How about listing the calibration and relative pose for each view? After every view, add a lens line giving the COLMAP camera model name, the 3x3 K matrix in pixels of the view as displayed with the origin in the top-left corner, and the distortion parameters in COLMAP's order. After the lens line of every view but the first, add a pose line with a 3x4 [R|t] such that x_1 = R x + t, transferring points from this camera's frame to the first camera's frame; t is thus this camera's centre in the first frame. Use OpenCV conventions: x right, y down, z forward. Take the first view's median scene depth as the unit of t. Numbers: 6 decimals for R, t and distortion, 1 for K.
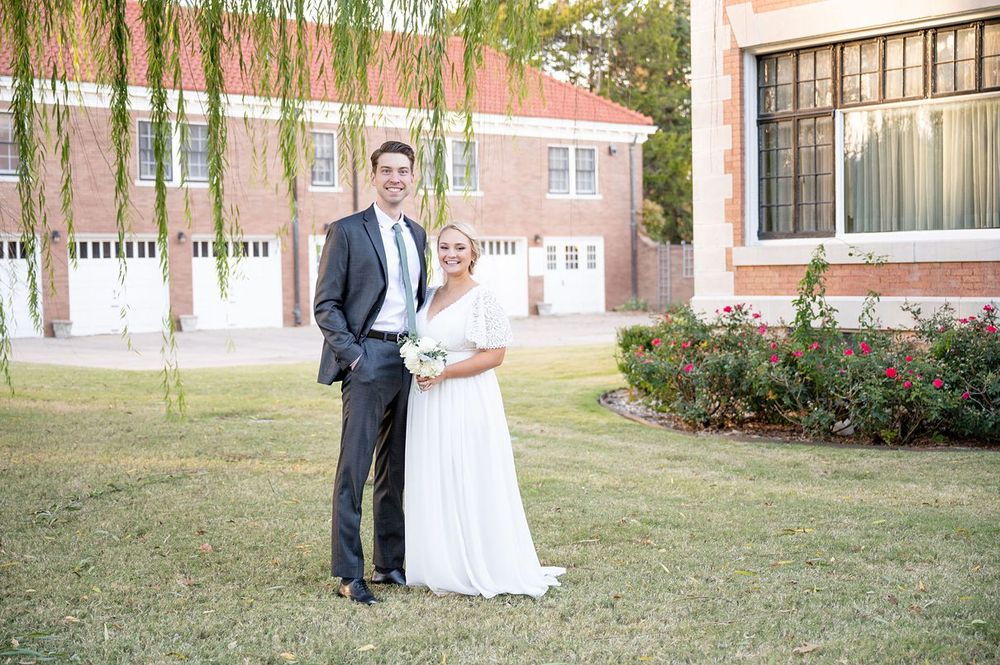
lens RADIAL K [[1625.5, 0, 498.1], [0, 1625.5, 340.2], [0, 0, 1]] dist [0.011396, 0.000000]
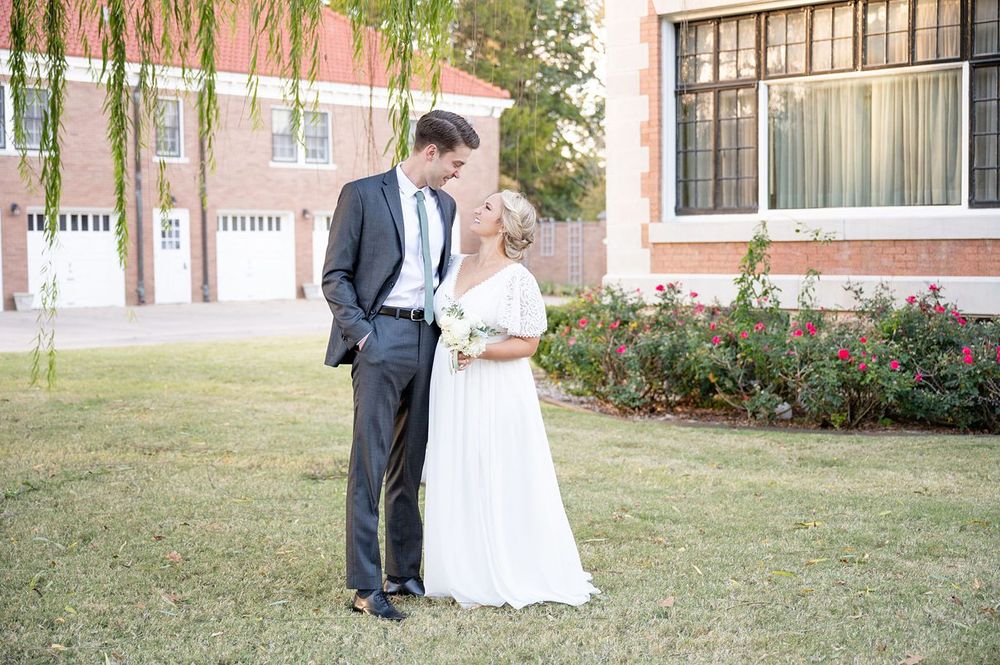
lens RADIAL K [[1625.5, 0, 502.1], [0, 1625.5, 328.8], [0, 0, 1]] dist [0.011396, 0.000000]
pose [[0.990140, 0.000542, 0.140083, -0.083002], [-0.001171, 0.999990, 0.004401, 0.000935], [-0.140079, -0.004522, 0.990130, 0.071741]]
